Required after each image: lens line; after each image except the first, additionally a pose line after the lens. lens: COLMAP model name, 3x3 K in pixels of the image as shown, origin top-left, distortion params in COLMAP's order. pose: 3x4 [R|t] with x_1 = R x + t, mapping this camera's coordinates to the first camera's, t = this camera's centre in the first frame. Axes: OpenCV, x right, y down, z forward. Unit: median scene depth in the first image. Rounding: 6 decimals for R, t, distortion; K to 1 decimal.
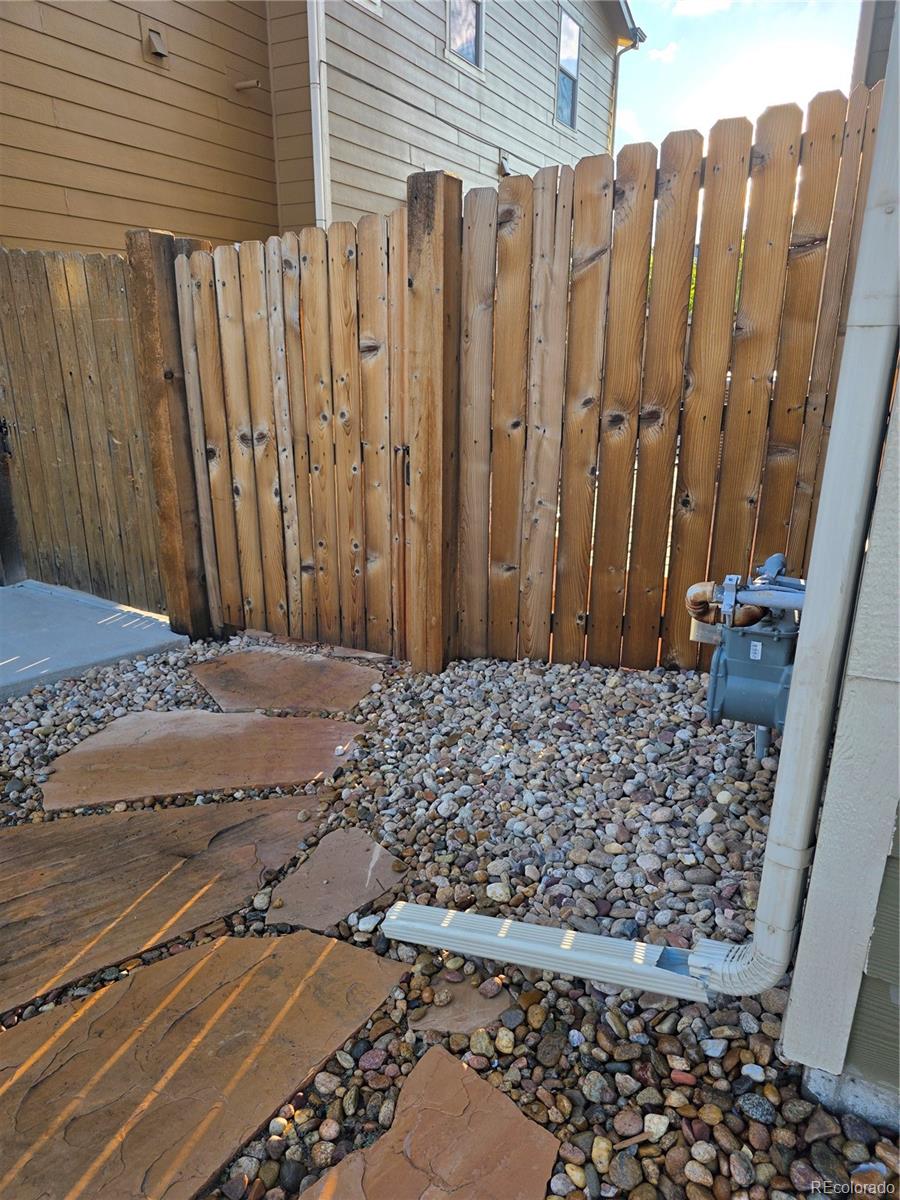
lens RADIAL K [[833.0, 0, 415.8], [0, 833.0, 625.9], [0, 0, 1]] dist [0.036098, 0.000033]
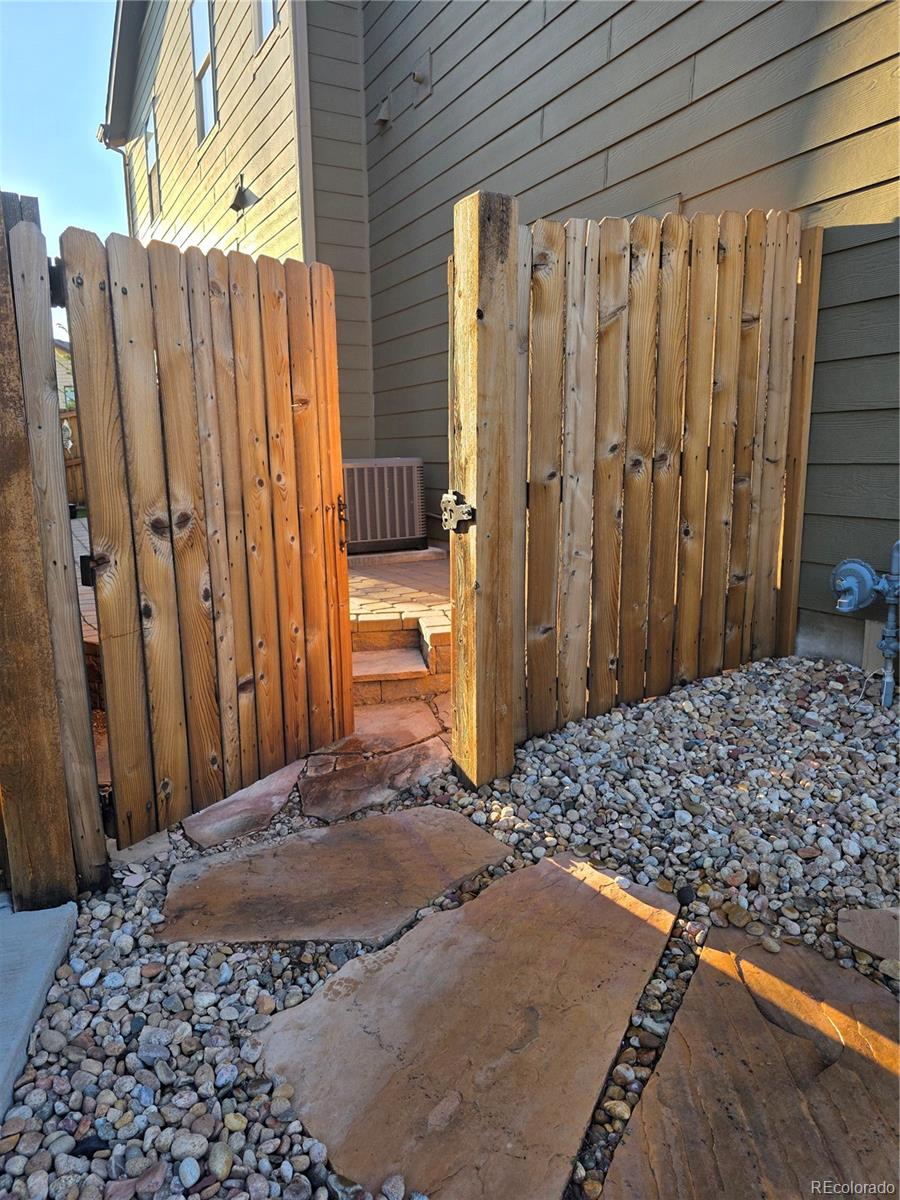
lens RADIAL K [[812.6, 0, 450.0], [0, 812.6, 600.0], [0, 0, 1]] dist [0.062025, -0.060896]
pose [[0.552005, -0.158554, 0.818627, -0.750085], [0.280341, 0.959895, -0.003120, -0.142738], [-0.785302, 0.231217, 0.574317, 0.627881]]
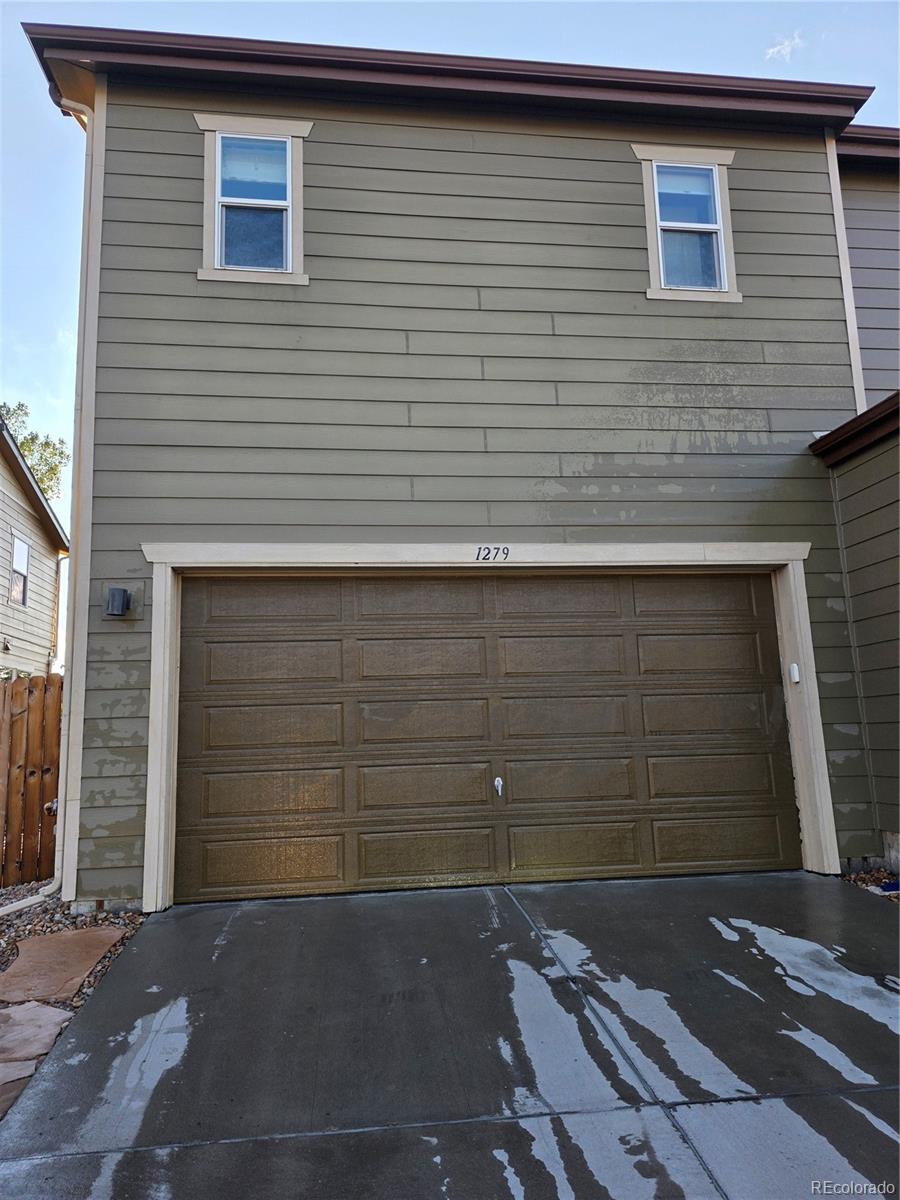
lens RADIAL K [[812.6, 0, 450.0], [0, 812.6, 600.0], [0, 0, 1]] dist [0.062025, -0.060896]
pose [[0.804229, 0.076709, 0.589349, -0.240852], [0.219175, 0.883460, -0.414077, 0.578892], [-0.552430, 0.462183, 0.693691, -1.602959]]
